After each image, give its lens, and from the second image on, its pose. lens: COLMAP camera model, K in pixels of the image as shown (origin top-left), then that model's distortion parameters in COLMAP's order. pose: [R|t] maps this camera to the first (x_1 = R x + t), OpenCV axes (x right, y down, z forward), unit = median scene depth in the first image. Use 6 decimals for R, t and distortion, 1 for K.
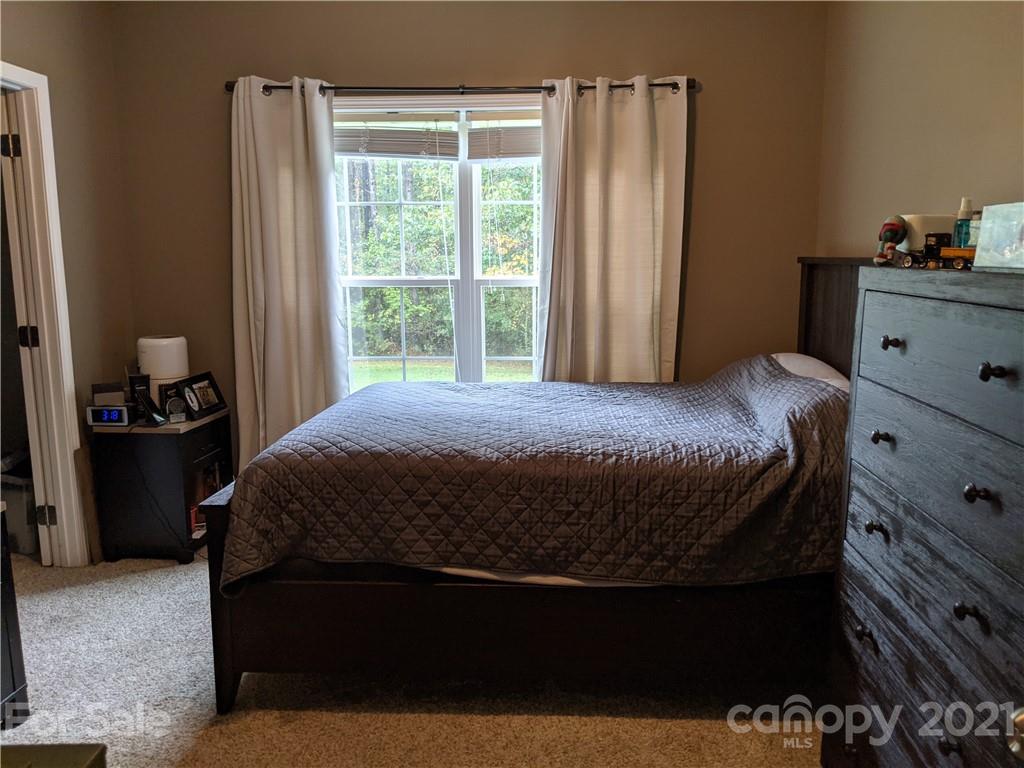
lens RADIAL K [[830.2, 0, 516.2], [0, 830.2, 389.6], [0, 0, 1]] dist [0.121136, -0.234731]
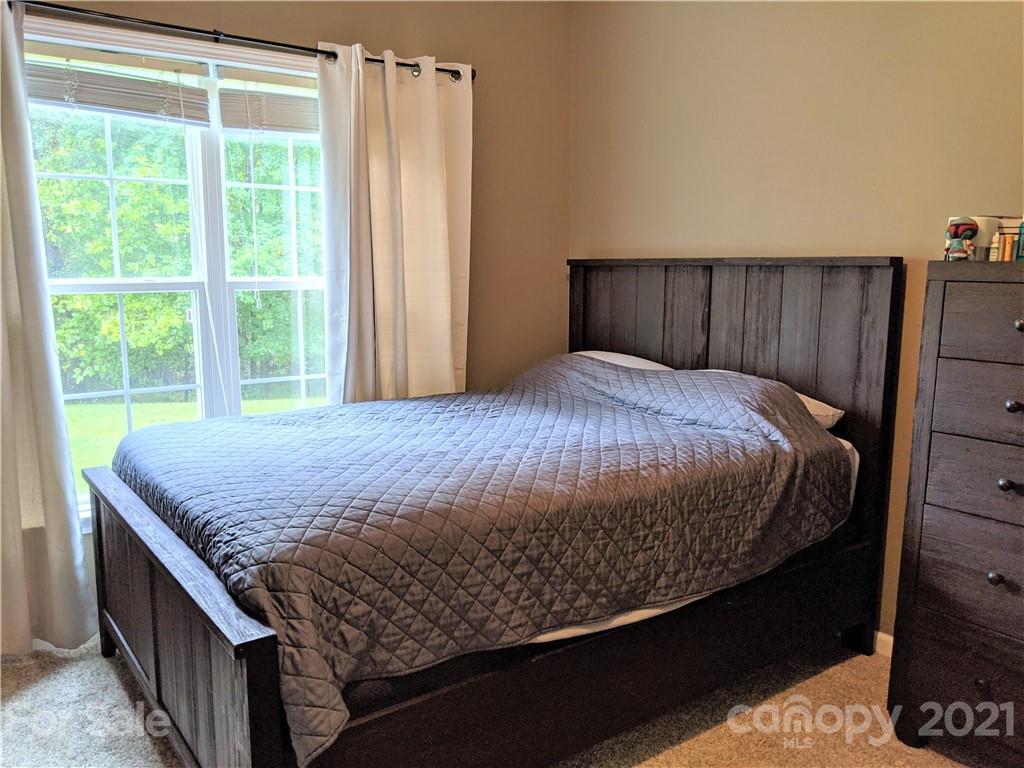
lens RADIAL K [[837.5, 0, 509.2], [0, 837.5, 389.2], [0, 0, 1]] dist [0.039529, -0.075899]
pose [[0.764521, -0.088465, 0.638500, -0.592829], [0.095519, 0.995150, 0.023509, -0.042925], [-0.637483, 0.043016, 0.769263, 0.387815]]
